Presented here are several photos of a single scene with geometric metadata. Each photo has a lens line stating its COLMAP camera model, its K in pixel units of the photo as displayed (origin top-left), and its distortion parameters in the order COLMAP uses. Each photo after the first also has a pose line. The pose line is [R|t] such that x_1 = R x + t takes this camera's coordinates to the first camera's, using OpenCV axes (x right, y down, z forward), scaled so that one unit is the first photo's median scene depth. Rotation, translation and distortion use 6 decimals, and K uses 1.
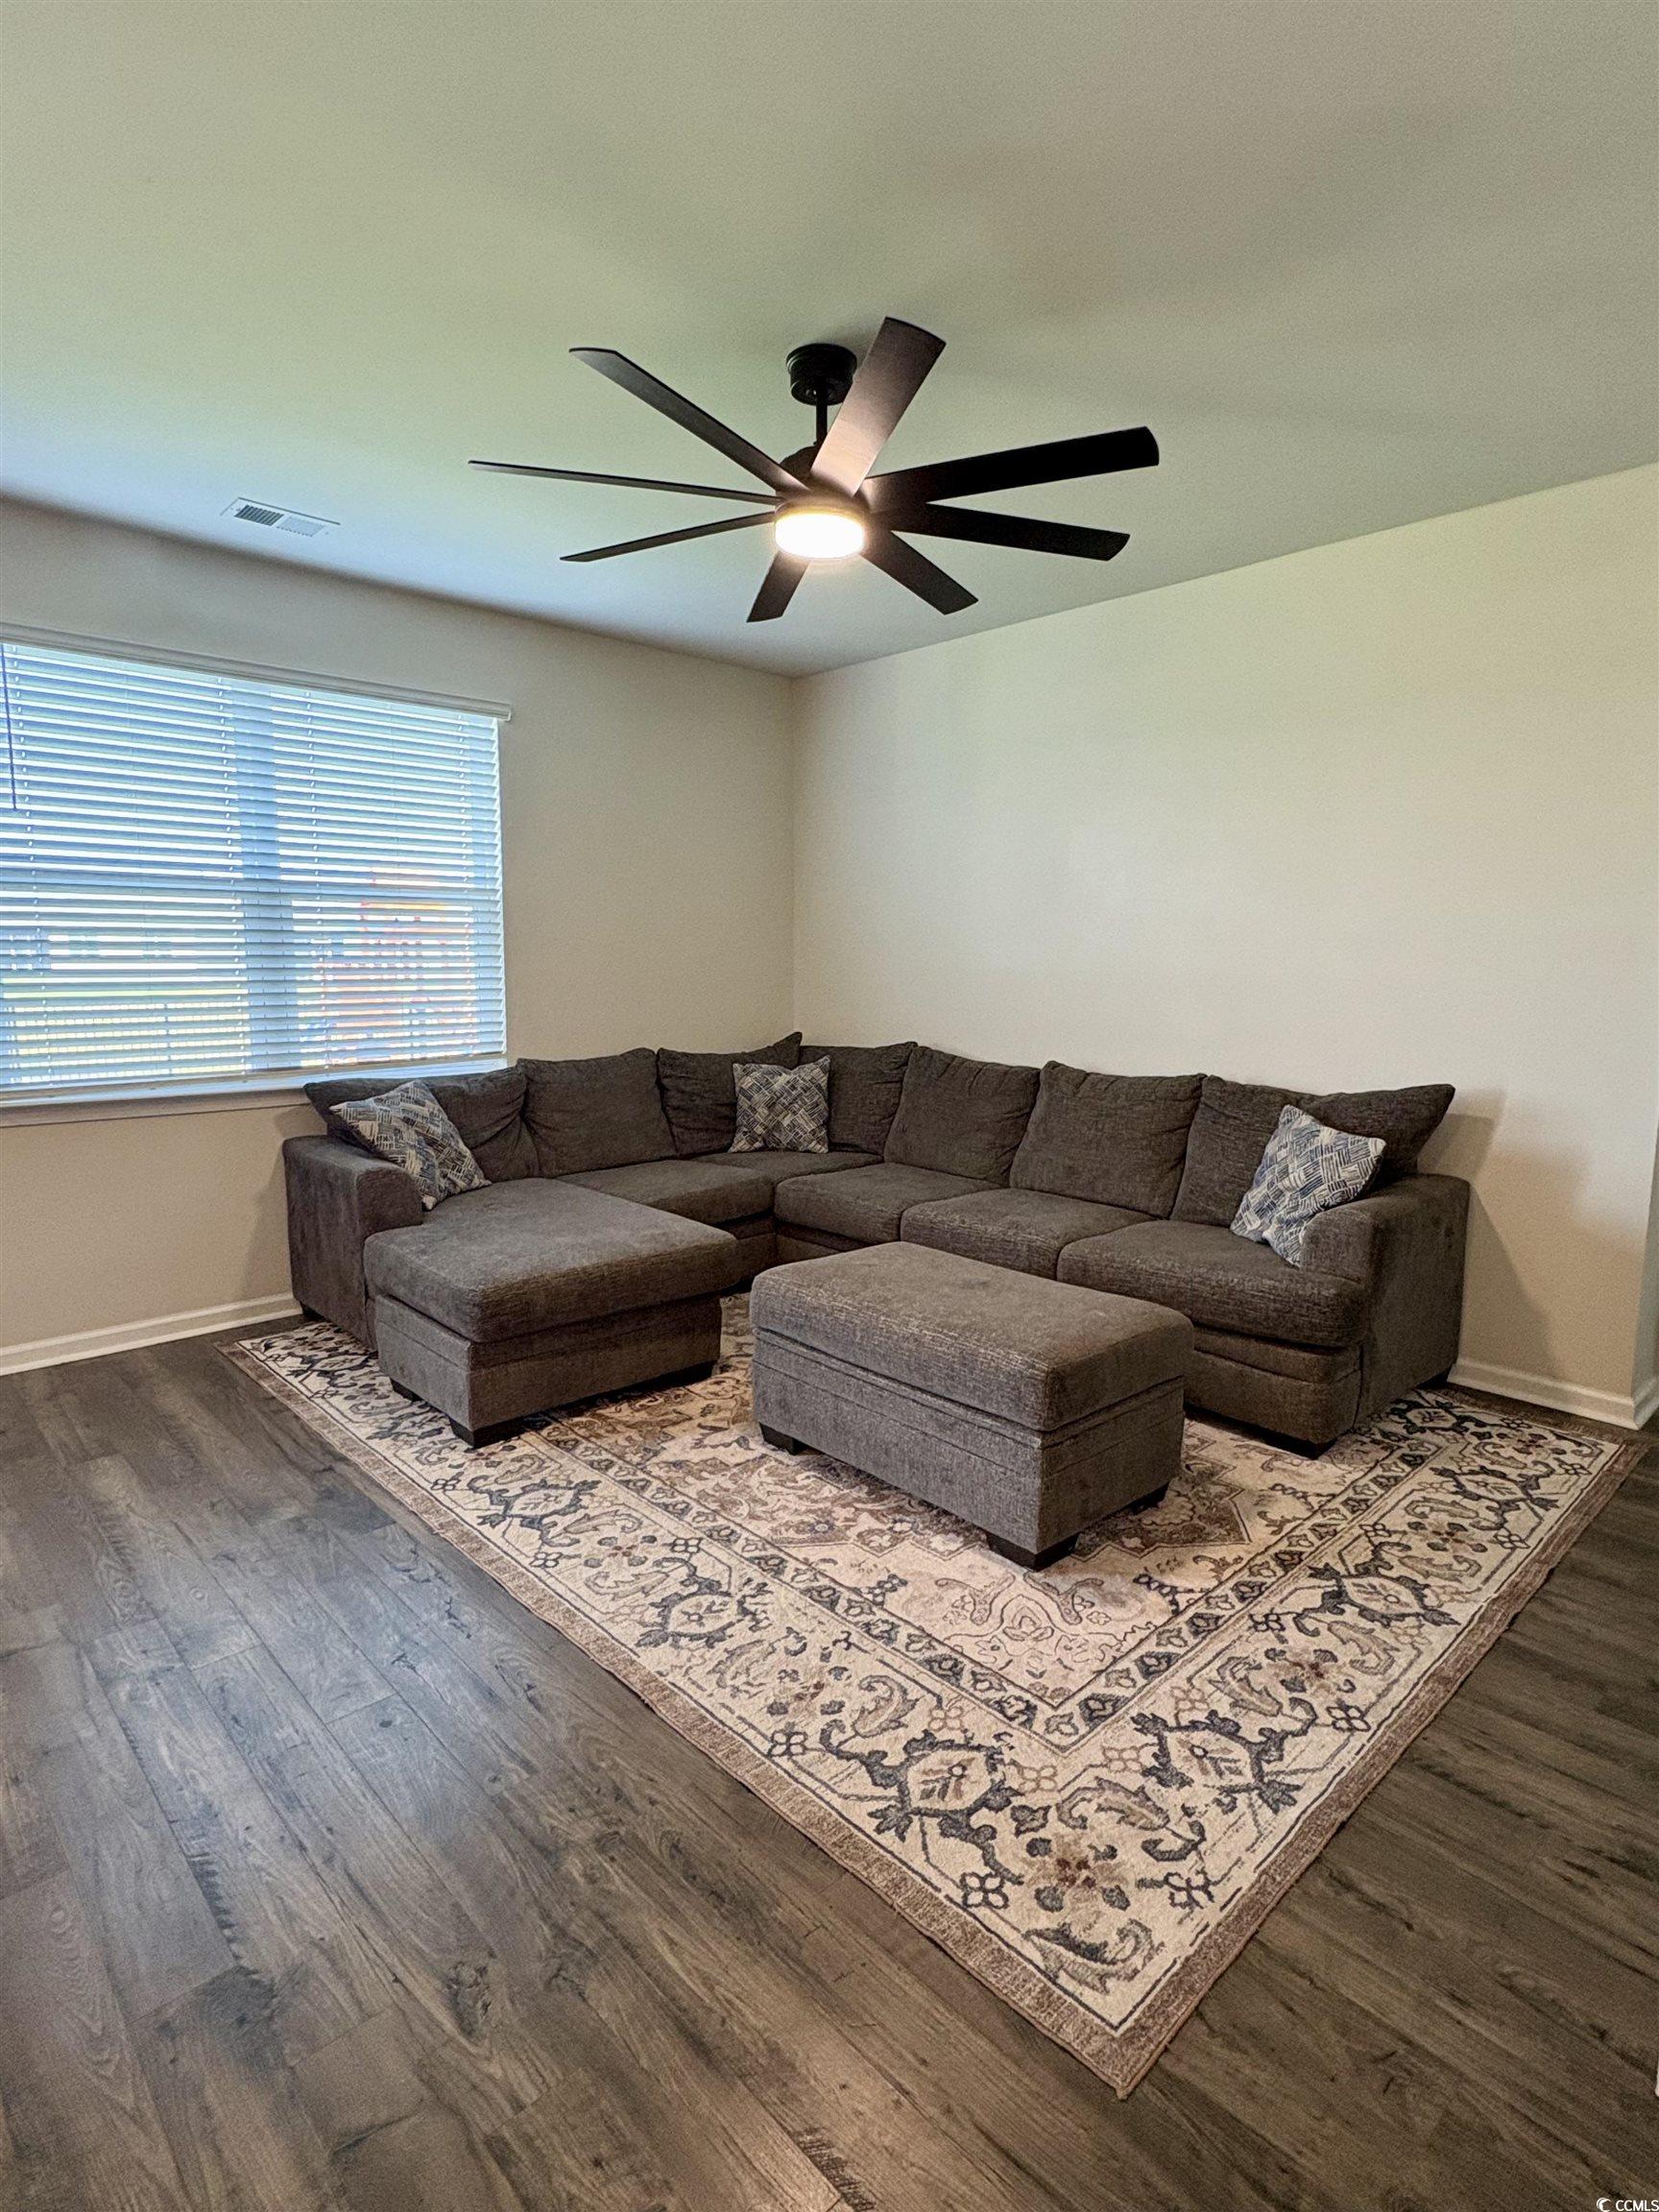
lens RADIAL K [[1151.0, 0, 831.4], [0, 1151.0, 1111.8], [0, 0, 1]] dist [0.001109, 0.000148]
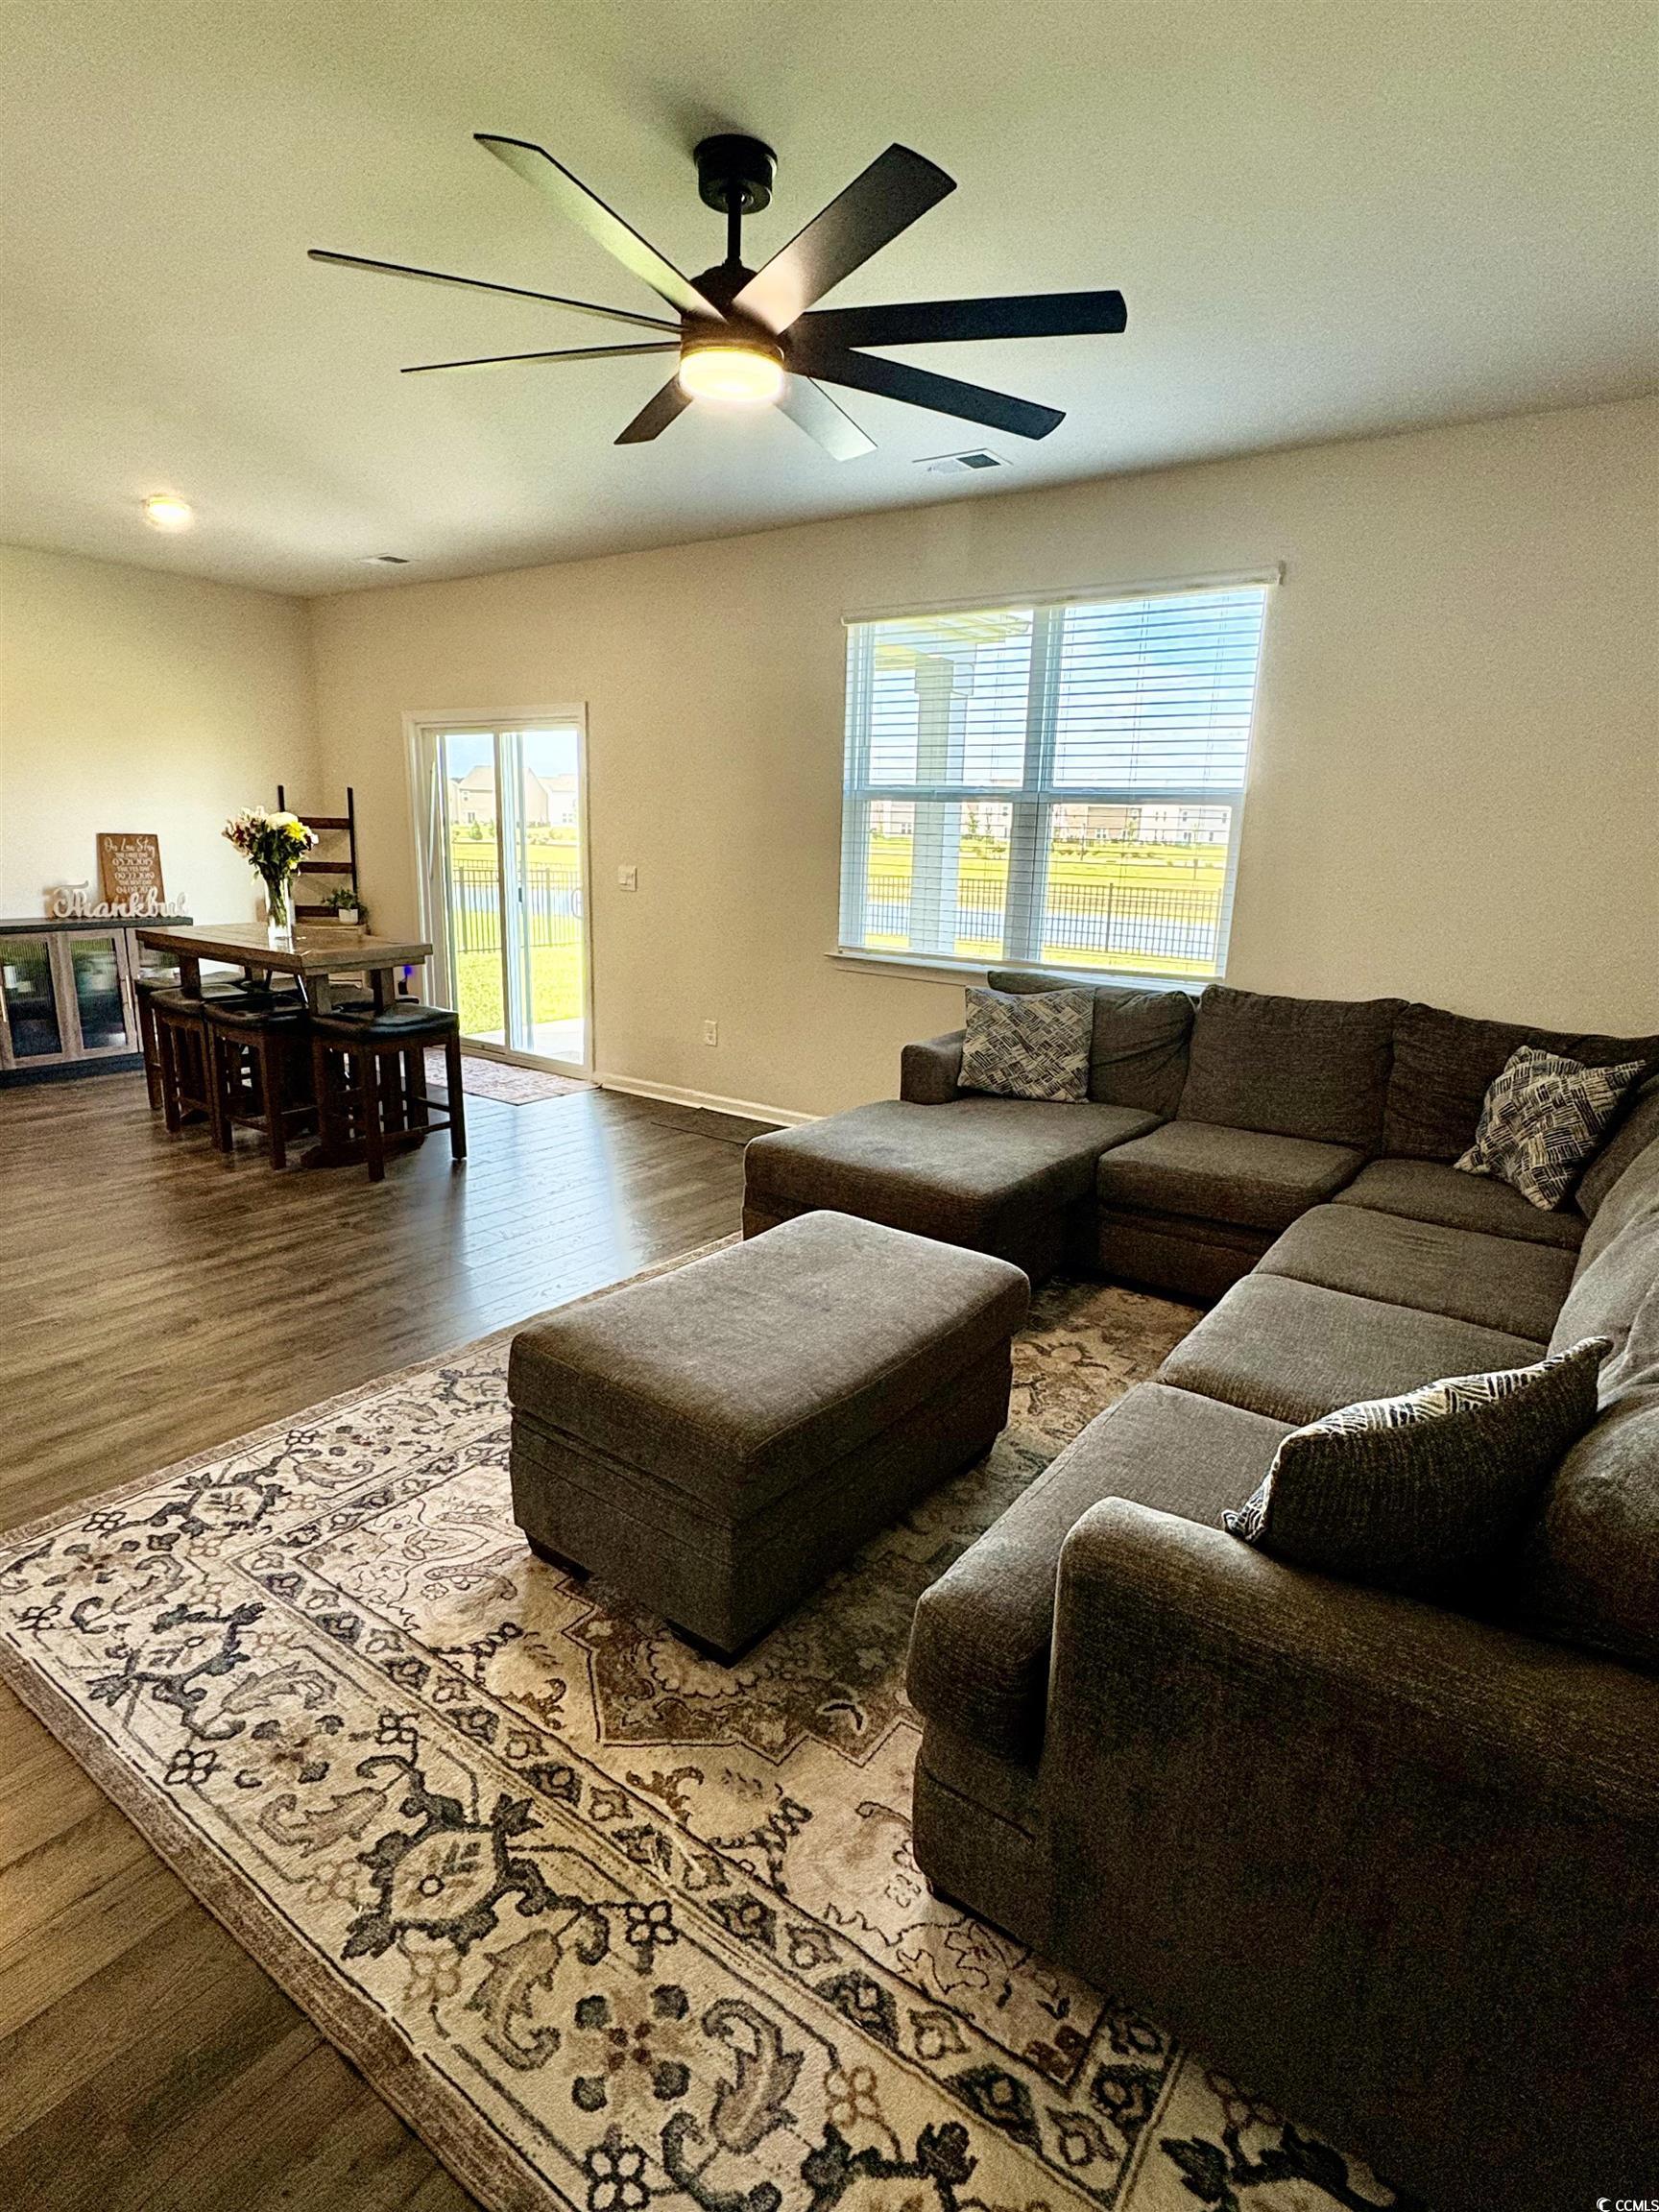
lens RADIAL K [[1151.0, 0, 829.0], [0, 1151.0, 1095.0], [0, 0, 1]] dist [0.001109, 0.000148]
pose [[0.183000, 0.222057, -0.957707, 1.053387], [-0.160803, 0.967799, 0.193670, -0.172643], [0.969873, 0.118561, 0.212814, 1.027397]]
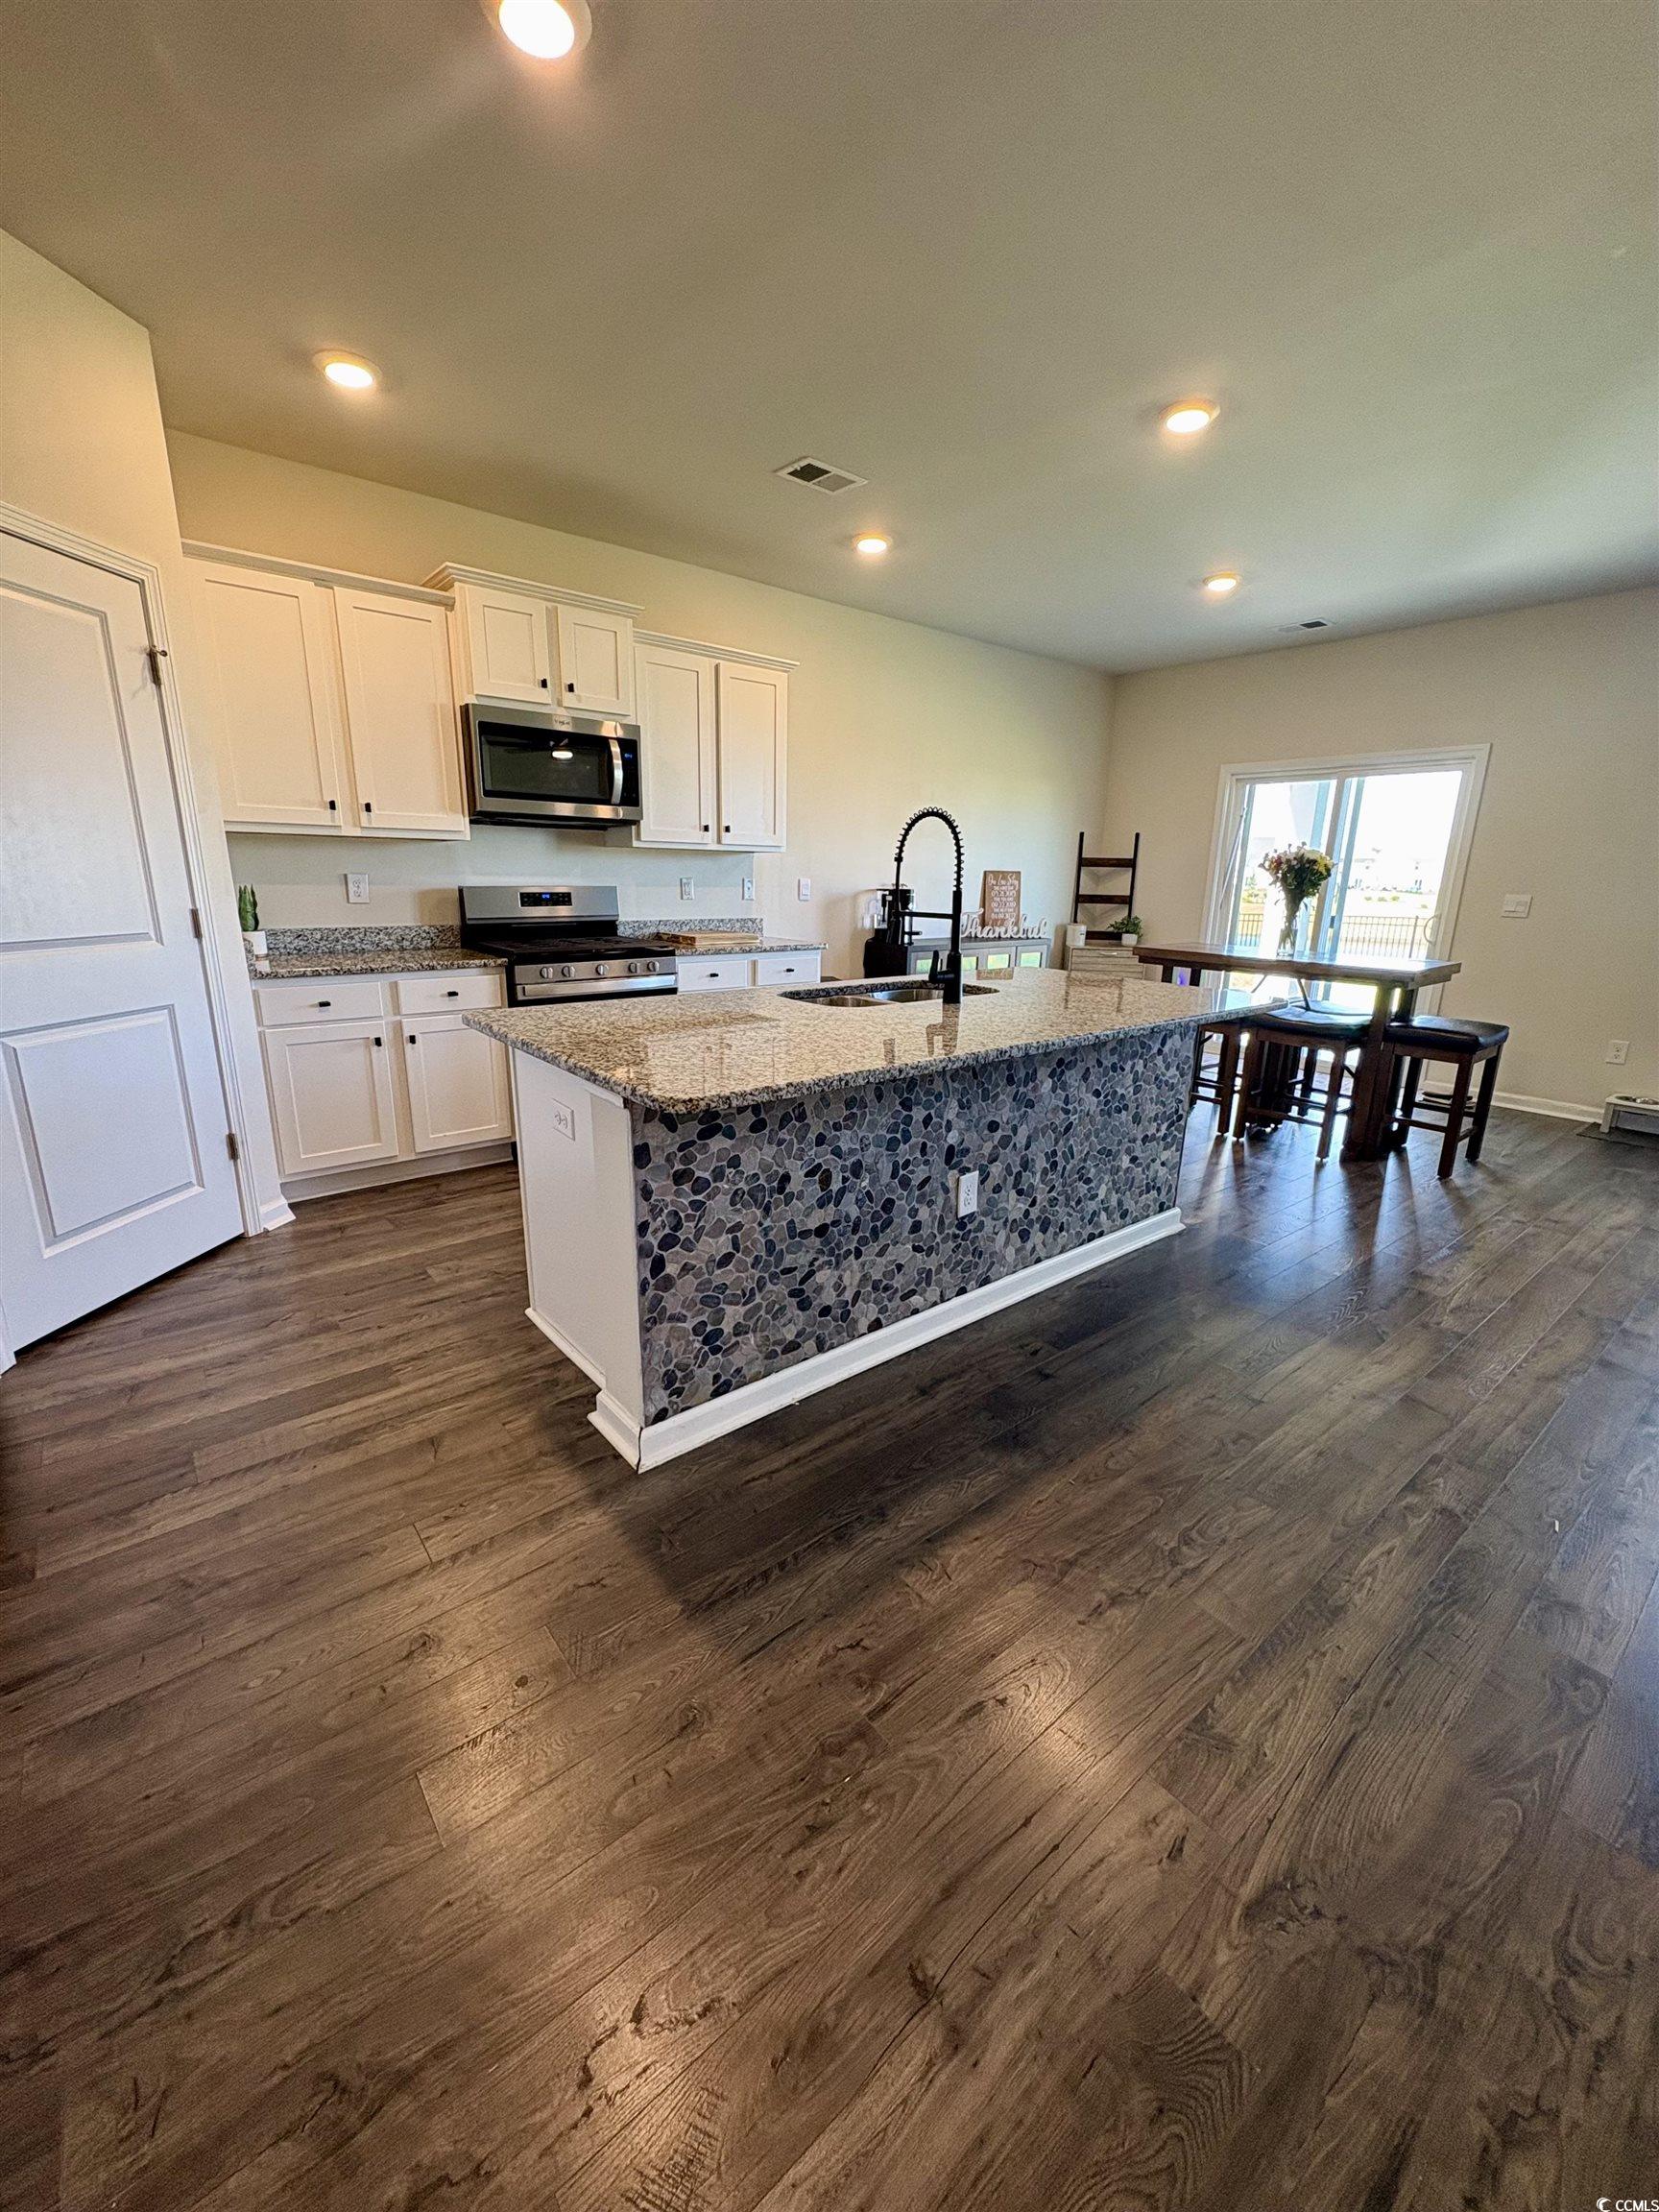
lens RADIAL K [[882.0, 0, 828.2], [0, 882.0, 1108.1], [0, 0, 1]] dist [-0.000068, -0.000004]
pose [[-0.076585, 0.248232, -0.965668, 0.984354], [-0.158537, 0.953160, 0.257590, -0.114451], [0.984378, 0.172822, -0.033644, 0.732229]]
